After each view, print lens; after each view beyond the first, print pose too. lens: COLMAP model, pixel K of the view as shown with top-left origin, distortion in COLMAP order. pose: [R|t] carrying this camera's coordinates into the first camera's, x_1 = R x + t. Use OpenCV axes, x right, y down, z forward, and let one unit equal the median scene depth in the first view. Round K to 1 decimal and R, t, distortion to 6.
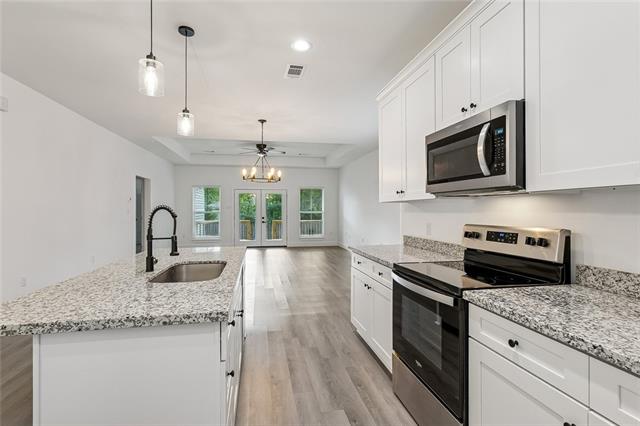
lens RADIAL K [[304.0, 0, 316.8], [0, 304.0, 211.9], [0, 0, 1]] dist [-0.002822, -0.001694]
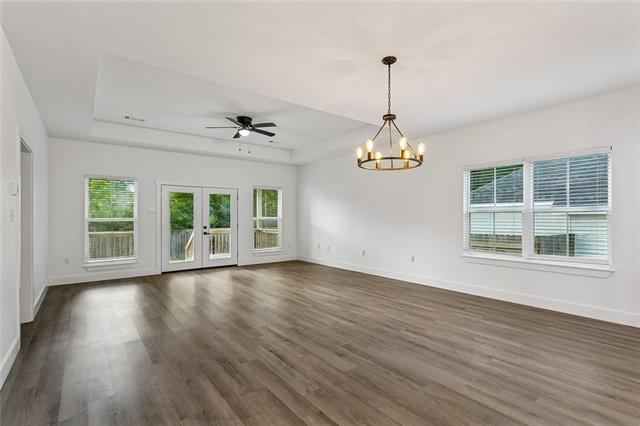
lens RADIAL K [[304.0, 0, 321.0], [0, 304.0, 210.6], [0, 0, 1]] dist [-0.002822, -0.001694]
pose [[0.898859, 0.005877, 0.438198, -0.238649], [0.008224, 0.999508, -0.030274, 0.004464], [-0.438160, 0.030816, 0.898369, 0.241272]]
